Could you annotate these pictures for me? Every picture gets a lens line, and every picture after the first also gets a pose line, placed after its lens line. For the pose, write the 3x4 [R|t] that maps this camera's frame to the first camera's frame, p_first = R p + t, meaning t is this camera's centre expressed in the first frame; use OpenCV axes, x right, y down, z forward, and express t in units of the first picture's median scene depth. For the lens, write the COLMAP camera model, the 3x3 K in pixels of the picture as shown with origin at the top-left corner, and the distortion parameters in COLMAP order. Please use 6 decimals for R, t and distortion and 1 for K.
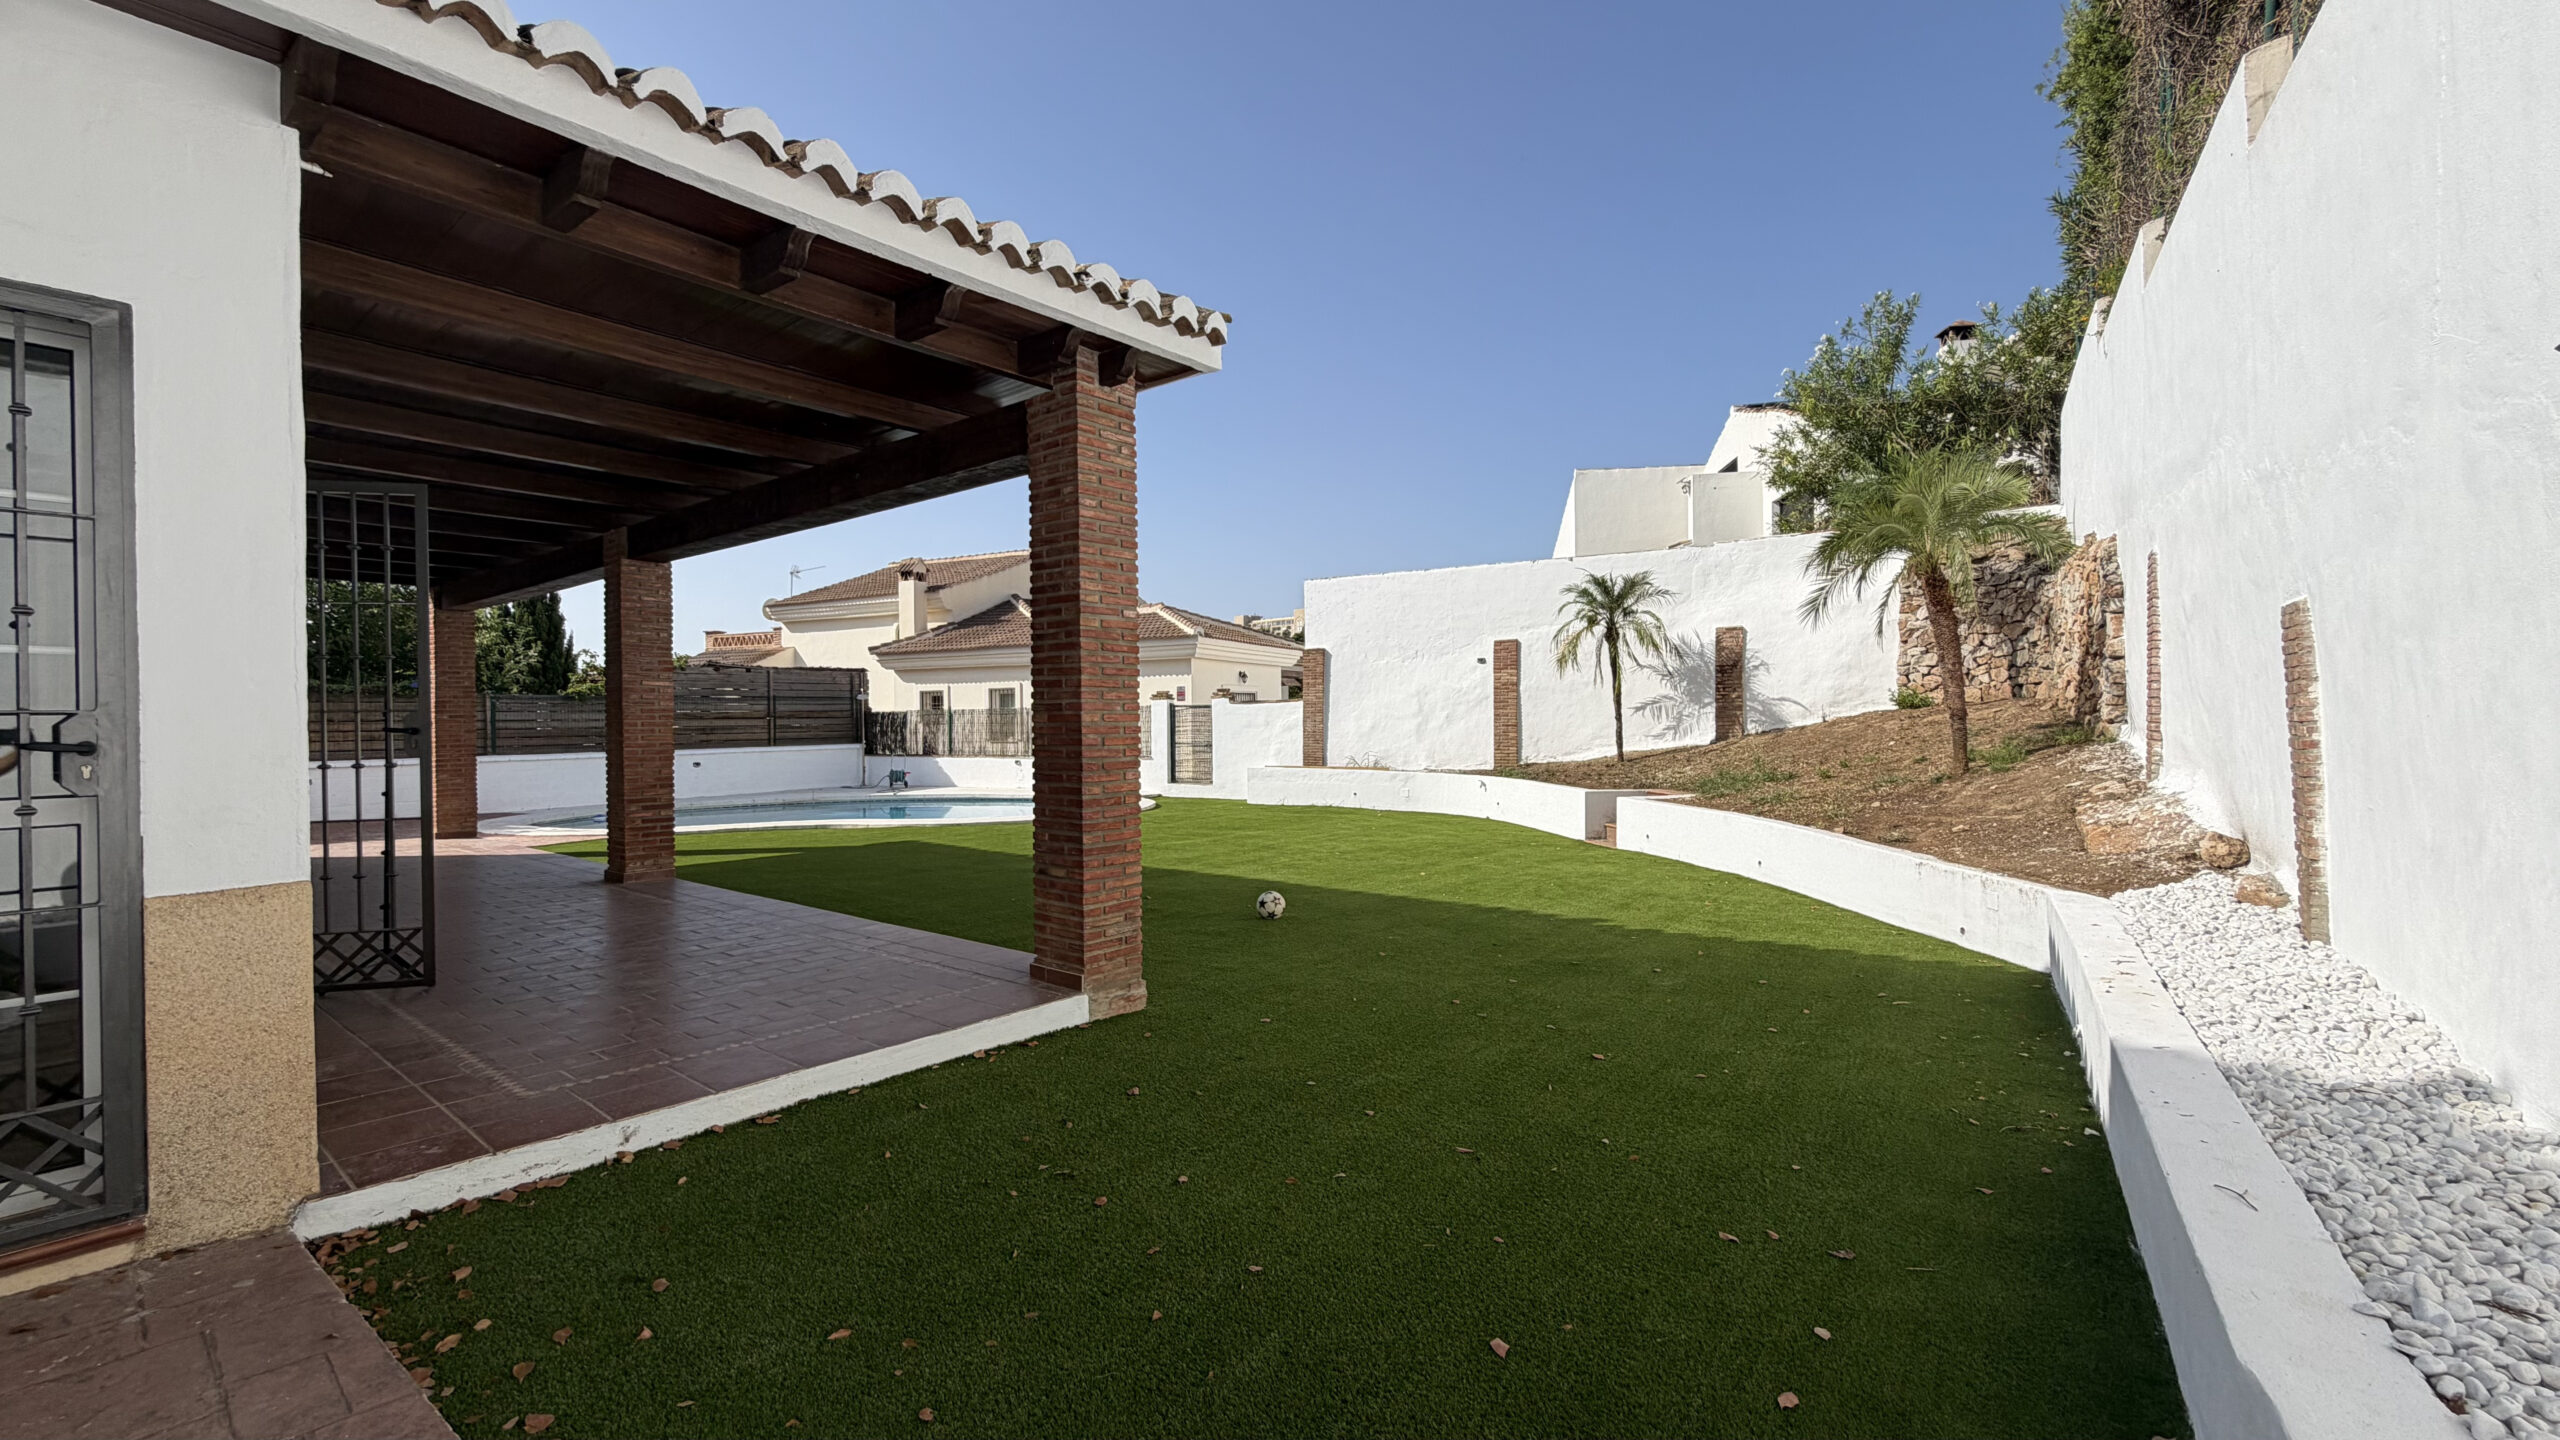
lens RADIAL K [[1019.2, 0, 1272.7], [0, 1019.2, 718.9], [0, 0, 1]] dist [-0.002954, 0.000859]
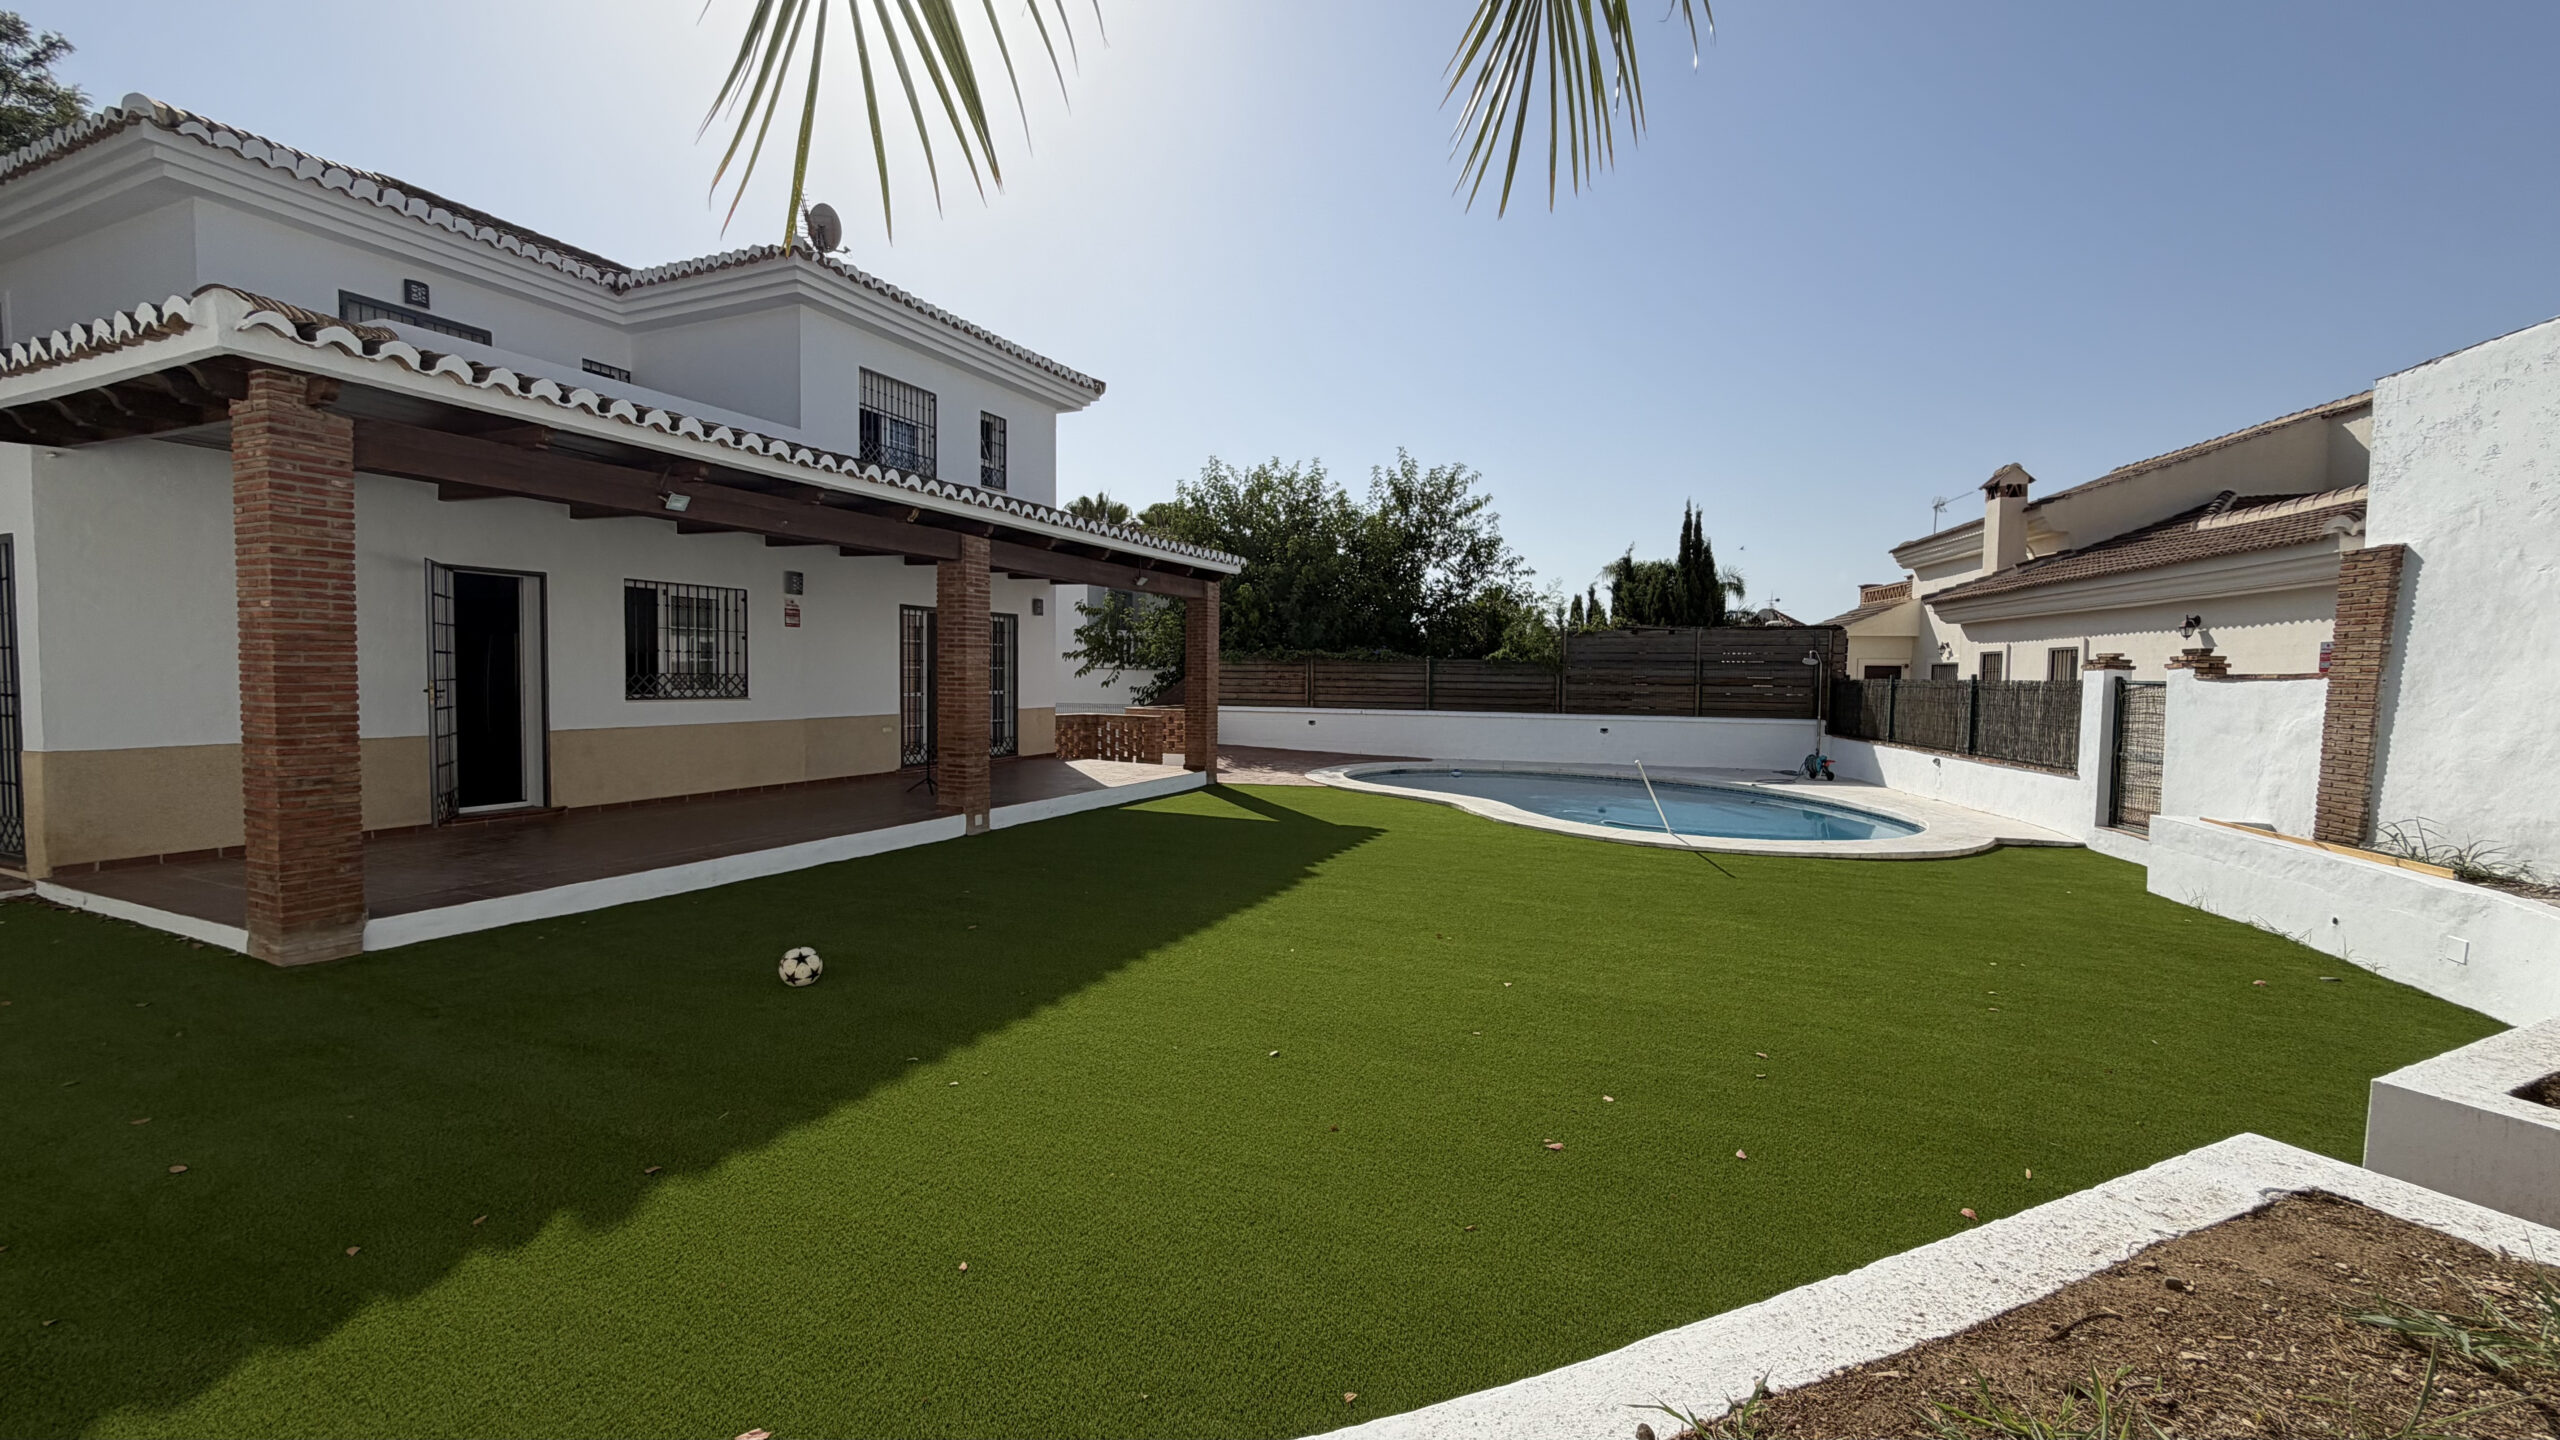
lens RADIAL K [[1019.2, 0, 1269.7], [0, 1019.2, 719.8], [0, 0, 1]] dist [-0.002954, 0.000859]
pose [[0.255744, 0.059102, -0.964936, 0.259509], [-0.018222, 0.998247, 0.056313, -0.012867], [0.966573, 0.003181, 0.256373, 0.382687]]
